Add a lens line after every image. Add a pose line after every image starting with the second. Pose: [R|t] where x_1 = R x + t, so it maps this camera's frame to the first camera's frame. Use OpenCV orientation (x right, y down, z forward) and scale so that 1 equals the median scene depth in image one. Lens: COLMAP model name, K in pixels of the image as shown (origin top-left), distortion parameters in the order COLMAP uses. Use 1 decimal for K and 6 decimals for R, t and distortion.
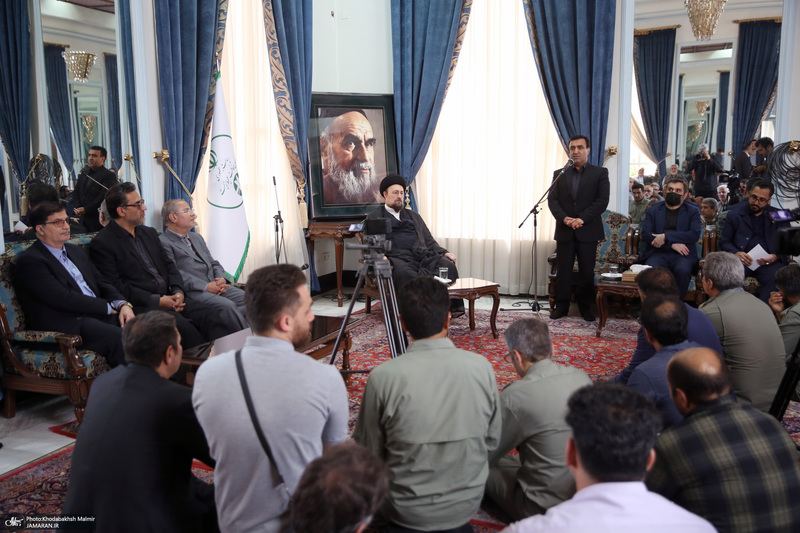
lens RADIAL K [[692.1, 0, 400.0], [0, 692.1, 266.5], [0, 0, 1]] dist [-0.009905, 0.008596]
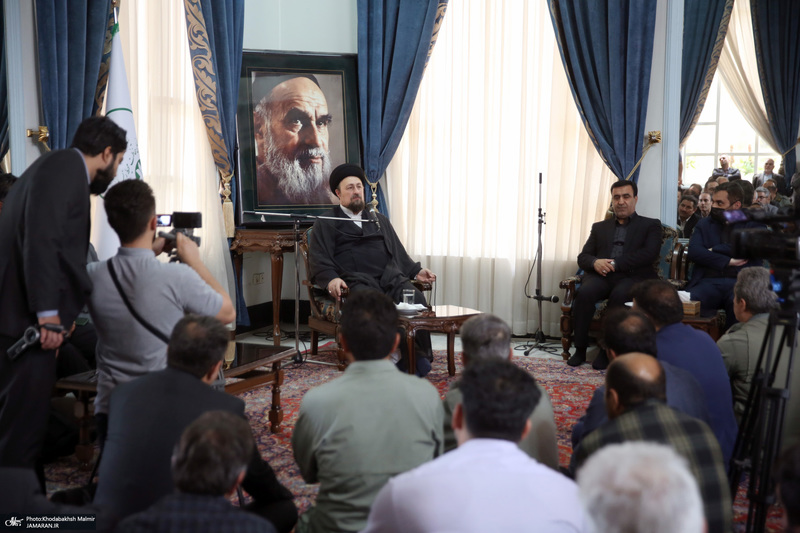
lens RADIAL K [[1144.7, 0, 400.0], [0, 1144.7, 266.5], [0, 0, 1]] dist [0.153632, -0.005341]
pose [[0.999836, 0.016462, 0.007513, 0.032619], [-0.016109, 0.998866, -0.044797, 0.026681], [-0.008242, 0.044668, 0.998968, -0.204067]]
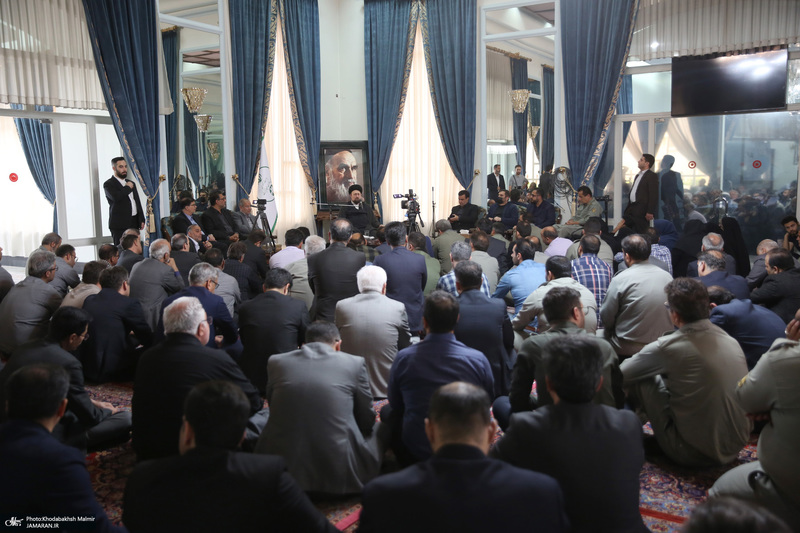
lens RADIAL K [[692.1, 0, 400.0], [0, 692.1, 266.5], [0, 0, 1]] dist [-0.009905, 0.008596]
pose [[0.987206, 0.014958, -0.158750, 0.396138], [-0.018234, 0.999649, -0.019200, 0.118248], [0.158407, 0.021849, 0.987132, -0.812959]]
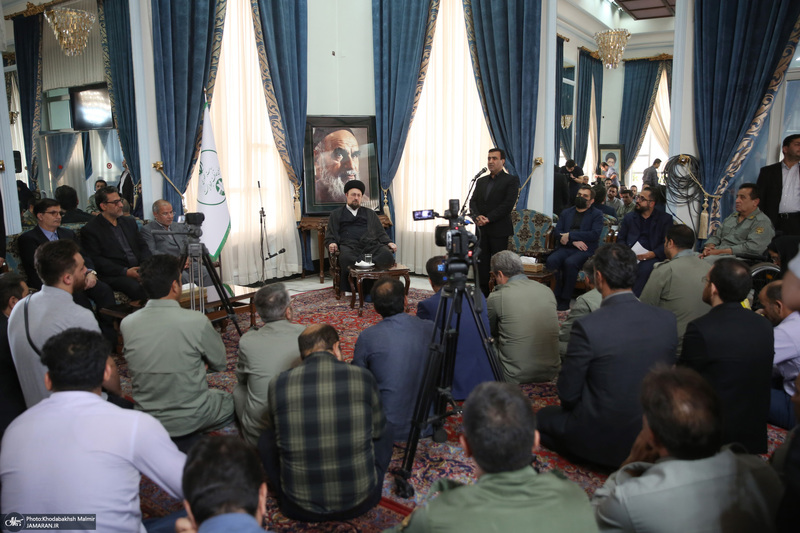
lens RADIAL K [[578.0, 0, 401.3], [0, 578.0, 257.1], [0, 0, 1]] dist [-0.028747, 0.001344]
pose [[0.982677, 0.031482, -0.182633, 0.259245], [-0.030880, 0.999504, 0.006142, -0.001340], [0.182735, -0.000396, 0.983162, -0.020303]]
